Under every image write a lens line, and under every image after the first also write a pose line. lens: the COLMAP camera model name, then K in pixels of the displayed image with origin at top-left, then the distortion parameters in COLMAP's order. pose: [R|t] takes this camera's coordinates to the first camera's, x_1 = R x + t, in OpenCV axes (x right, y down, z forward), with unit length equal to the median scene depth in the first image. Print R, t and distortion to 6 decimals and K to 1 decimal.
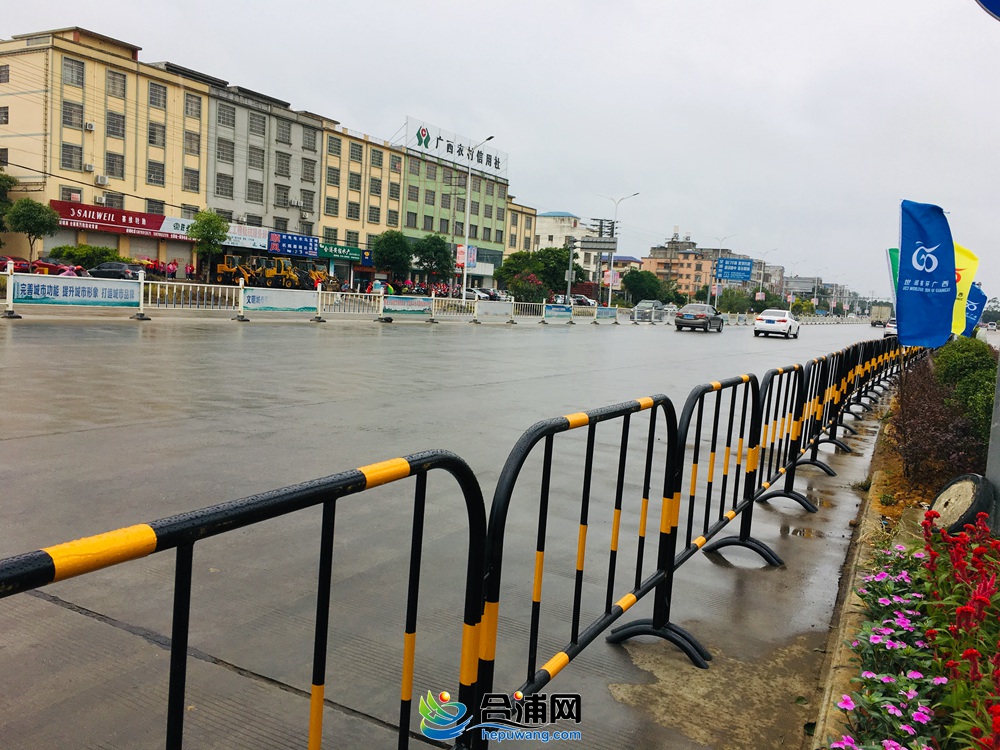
lens RADIAL K [[851.9, 0, 500.1], [0, 851.9, 374.6], [0, 0, 1]] dist [0.080497, -0.112617]
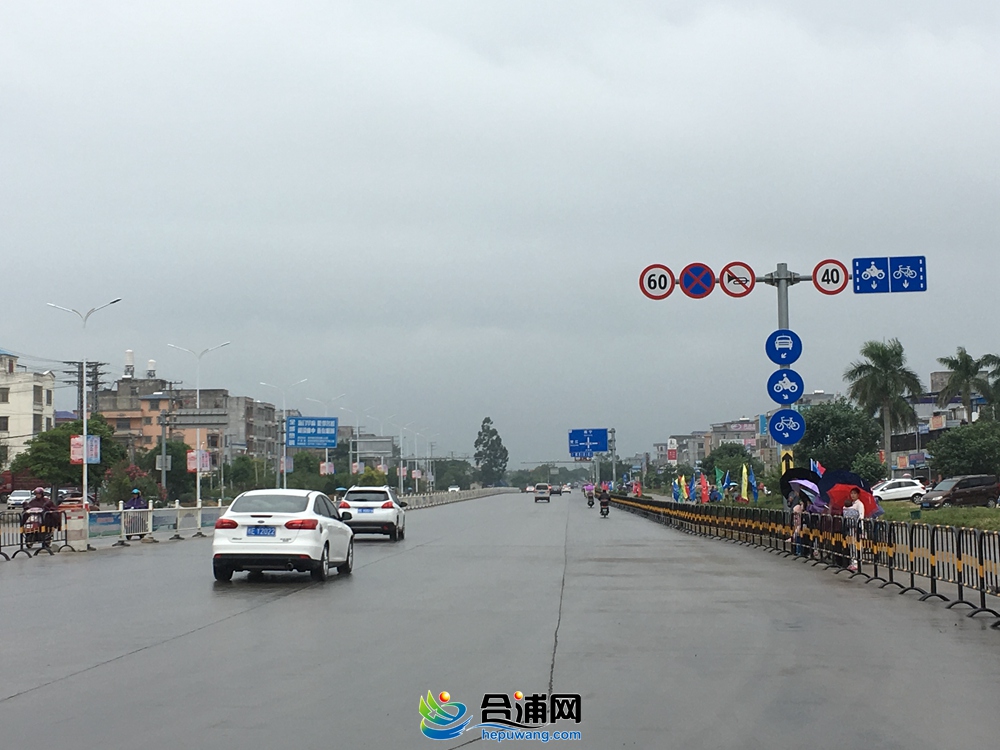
lens RADIAL K [[1728.7, 0, 499.6], [0, 1728.7, 374.8], [0, 0, 1]] dist [-0.002552, 0.000000]
pose [[0.894261, -0.048614, 0.444897, -0.365477], [0.112799, 0.986473, -0.118939, 0.018186], [-0.433097, 0.156547, 0.887648, -0.505185]]
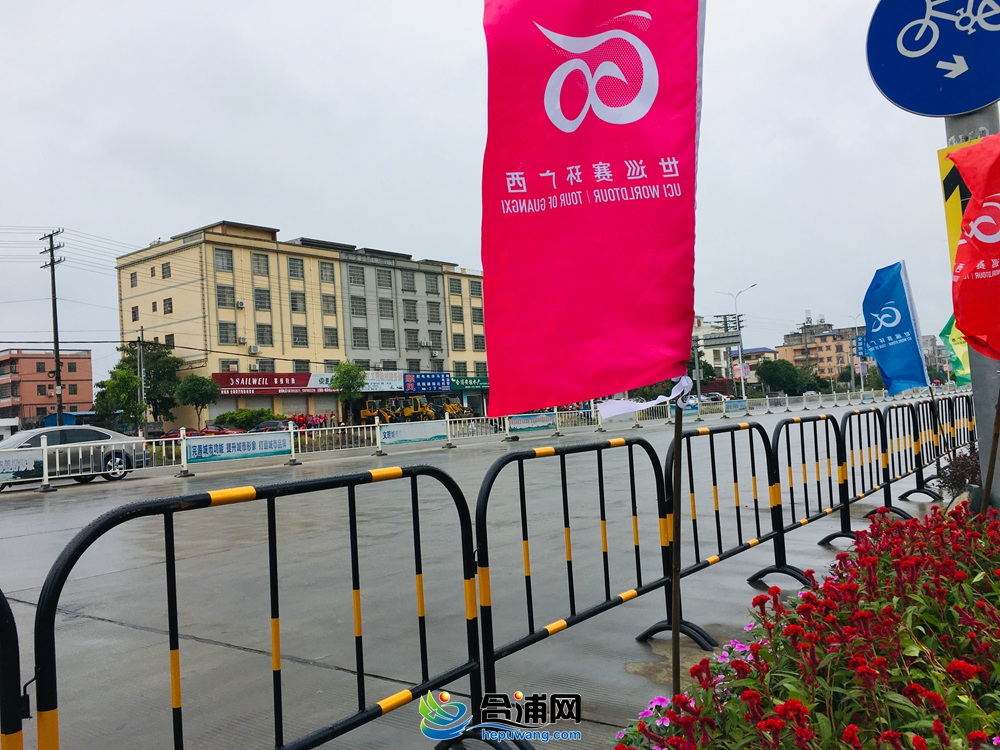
lens RADIAL K [[851.9, 0, 499.7], [0, 851.9, 373.8], [0, 0, 1]] dist [0.080497, -0.112617]
pose [[0.978580, -0.138866, -0.151976, 0.009430], [0.116377, 0.982111, -0.148037, 0.004783], [0.169814, 0.127180, 0.977235, -0.017248]]
